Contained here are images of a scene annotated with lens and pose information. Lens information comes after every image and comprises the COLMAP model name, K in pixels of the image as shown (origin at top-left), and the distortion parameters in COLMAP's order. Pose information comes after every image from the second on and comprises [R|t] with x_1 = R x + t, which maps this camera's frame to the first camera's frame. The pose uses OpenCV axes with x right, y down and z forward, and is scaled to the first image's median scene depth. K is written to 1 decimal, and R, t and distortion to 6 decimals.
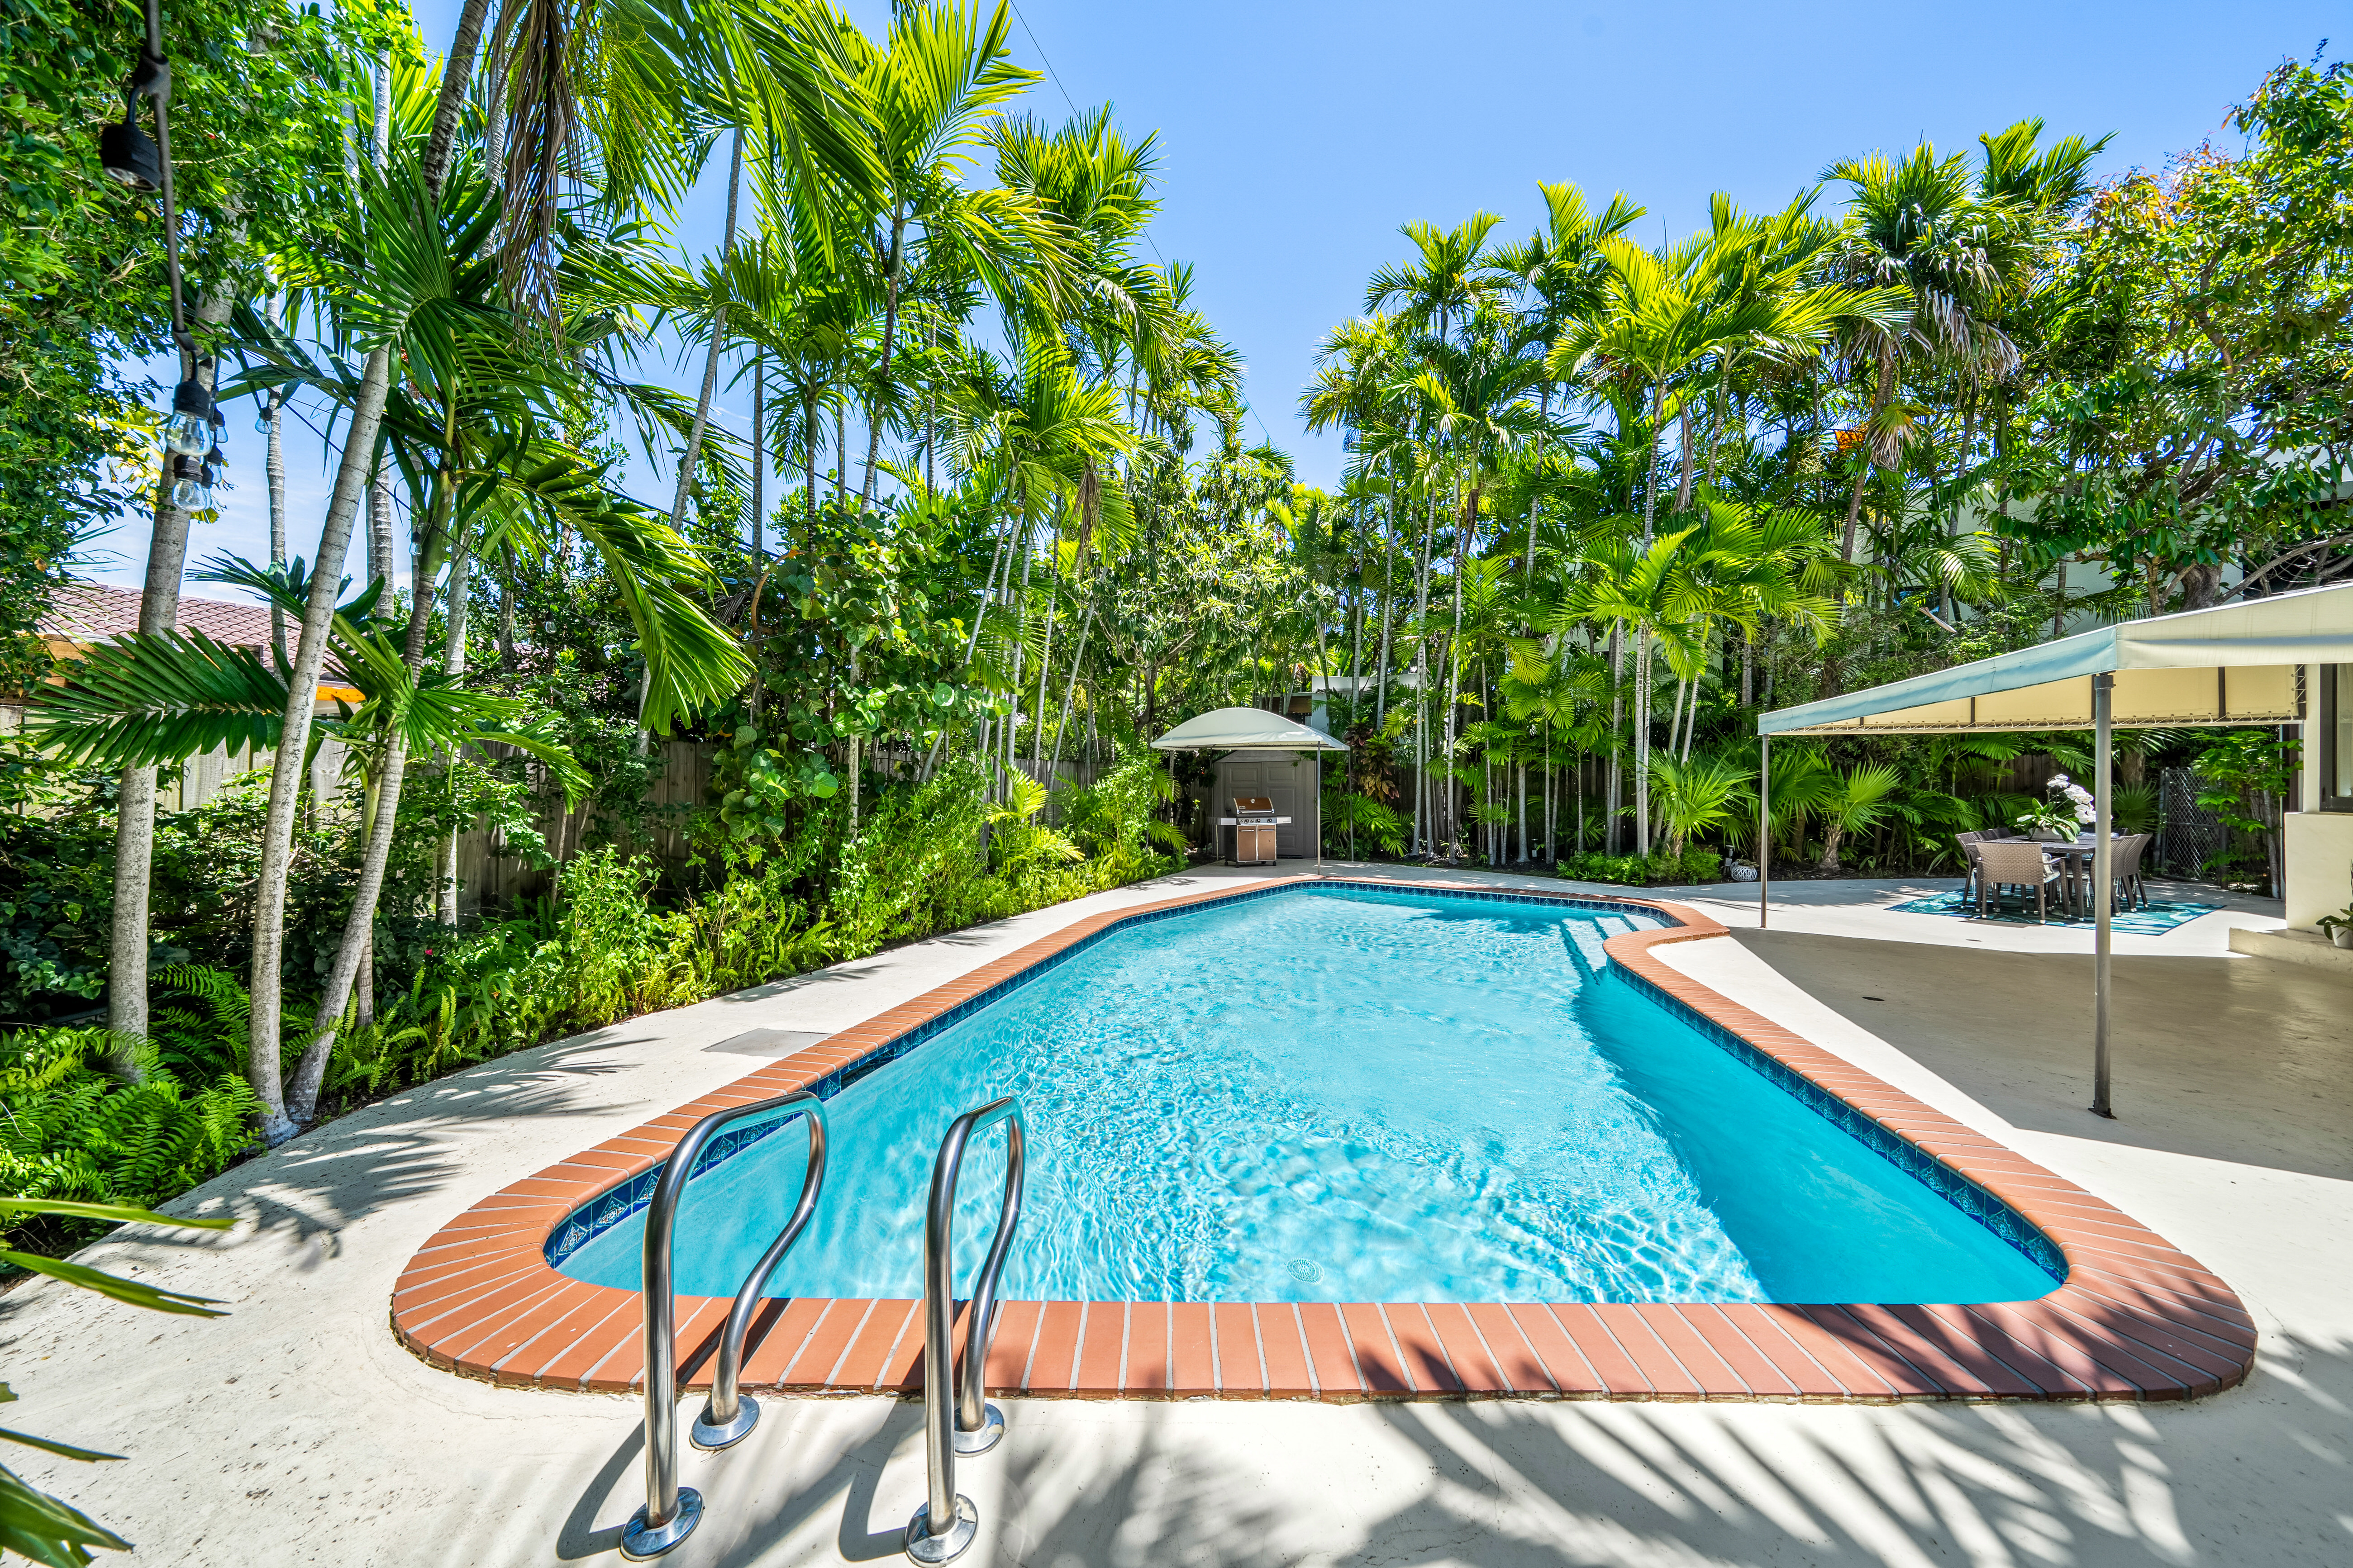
lens RADIAL K [[810.6, 0, 1169.7], [0, 810.6, 792.4], [0, 0, 1]] dist [-0.000631, -0.000031]
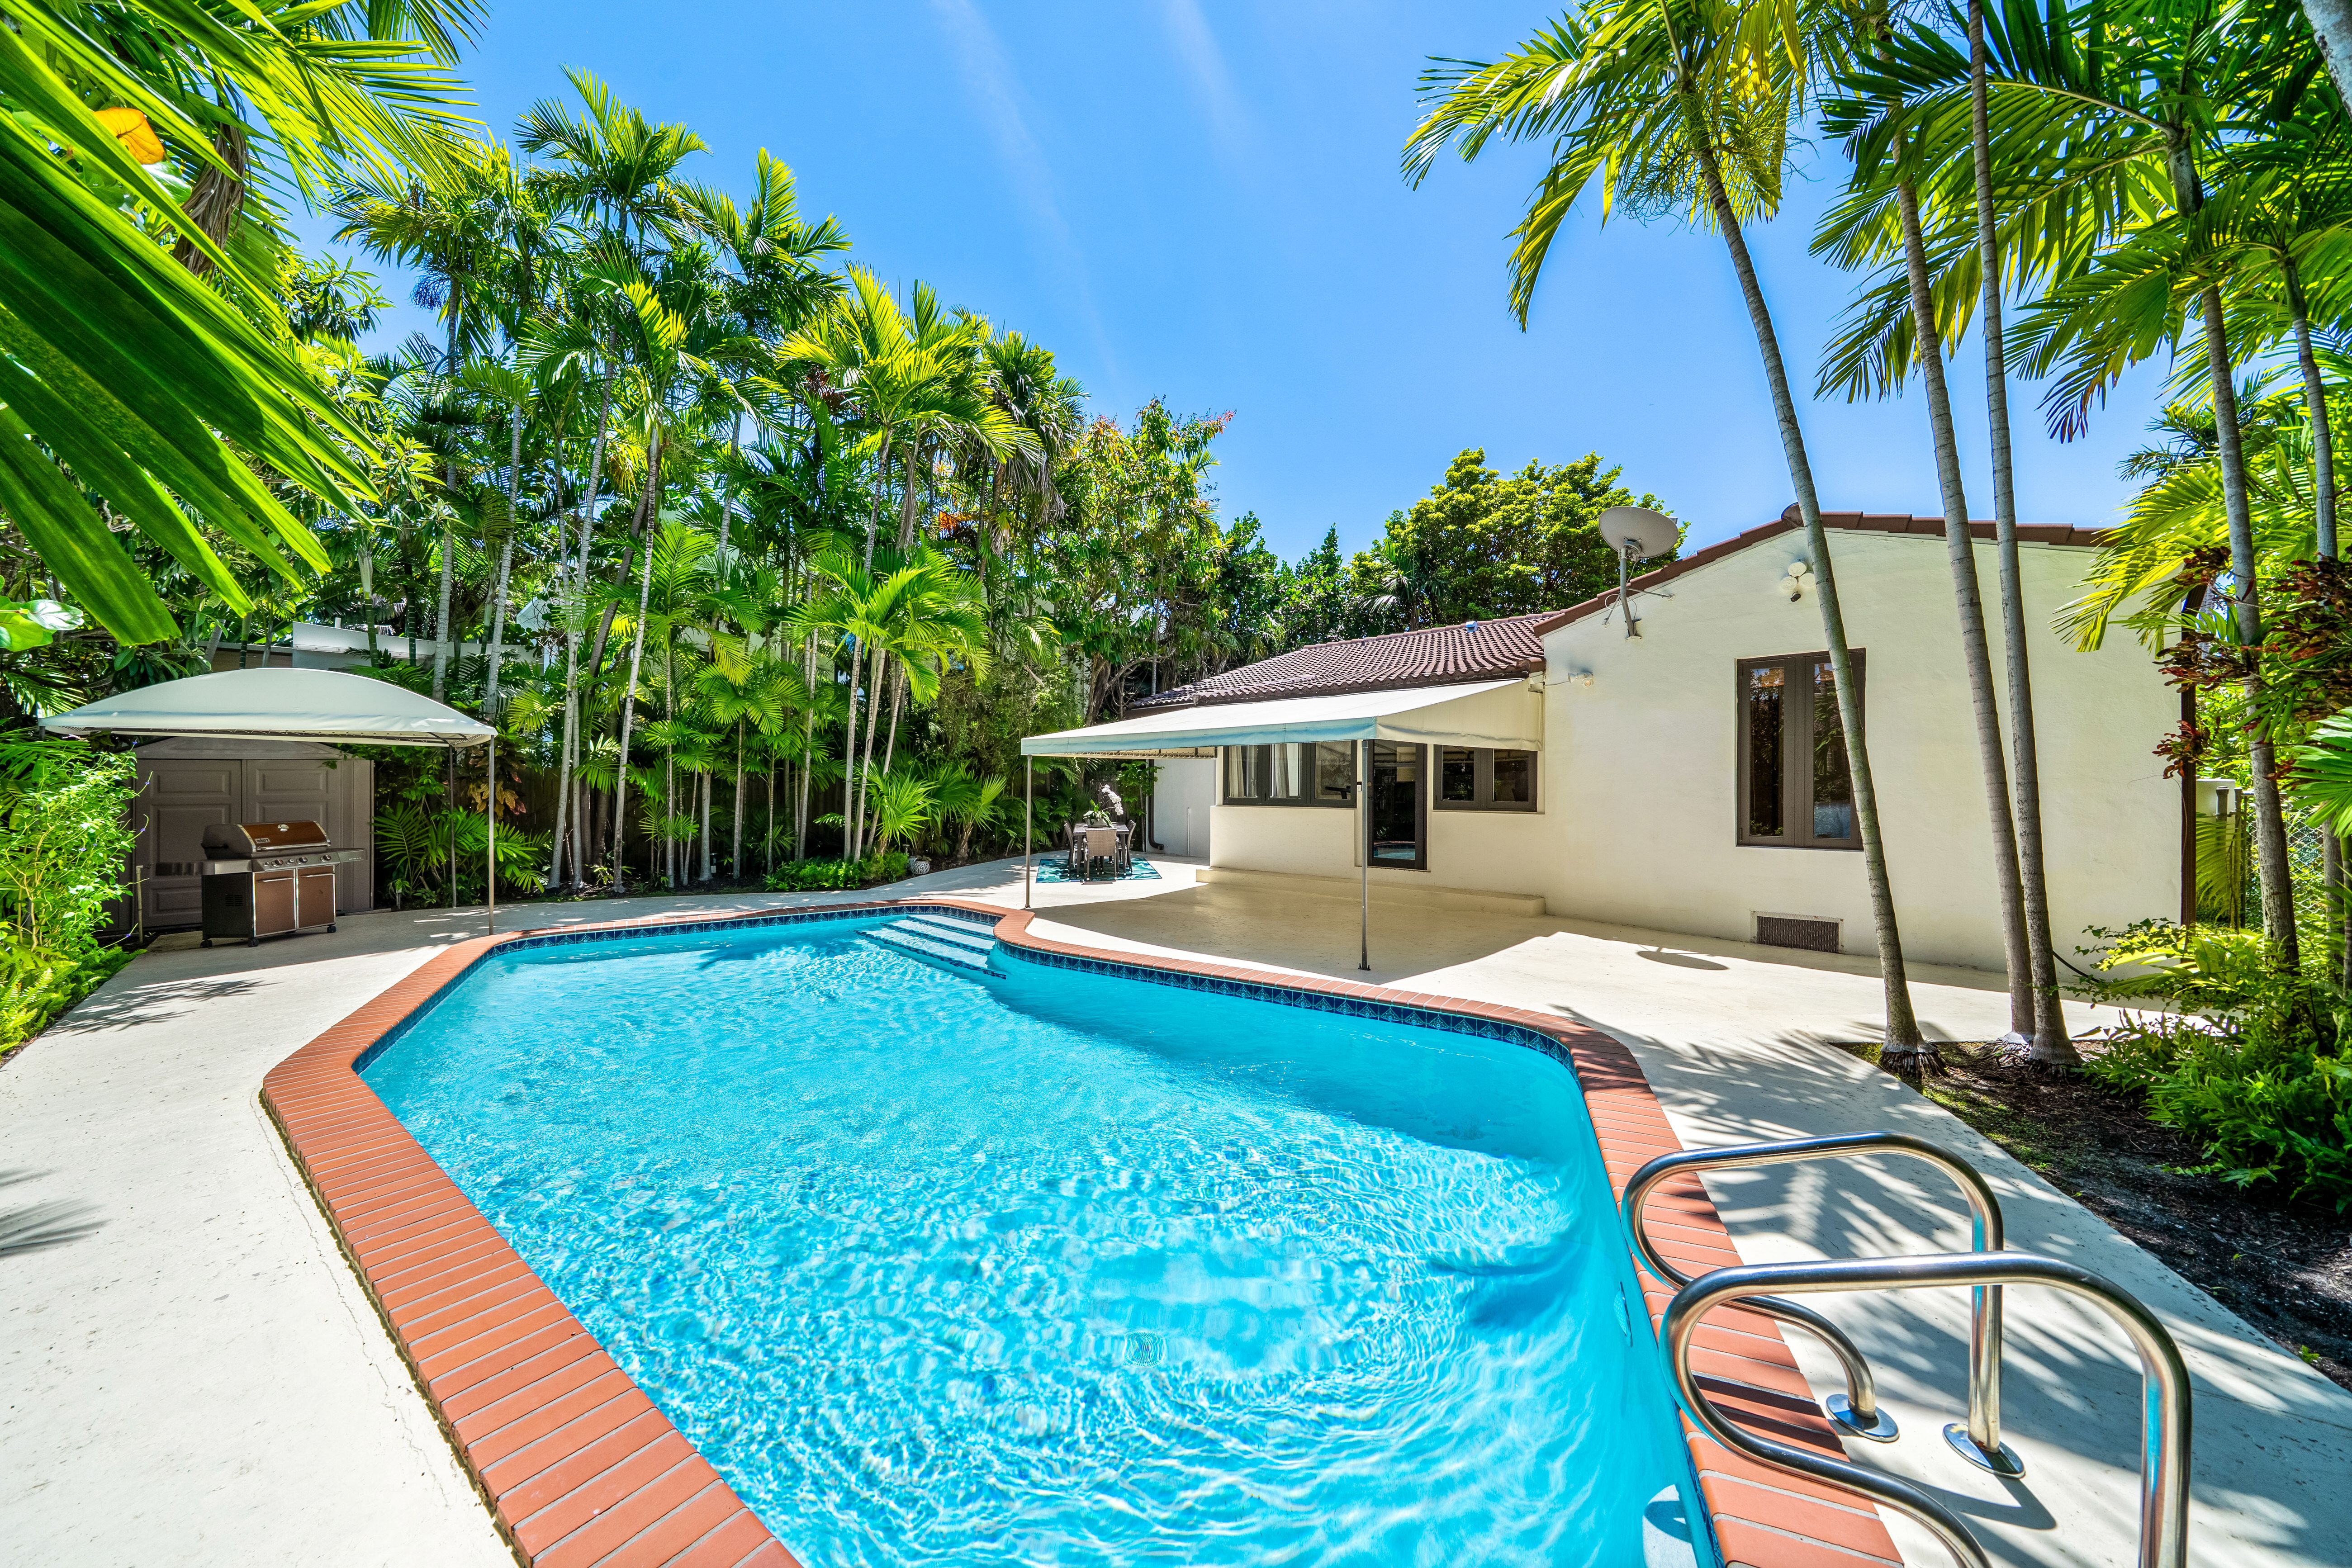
lens RADIAL K [[808.2, 0, 1171.7], [0, 808.2, 786.2], [0, 0, 1]] dist [-0.000163, -0.000056]
pose [[0.361174, -0.004079, 0.932489, -0.268918], [0.014103, 0.999900, -0.001089, -0.012212], [-0.932392, 0.013544, 0.361196, 0.254626]]
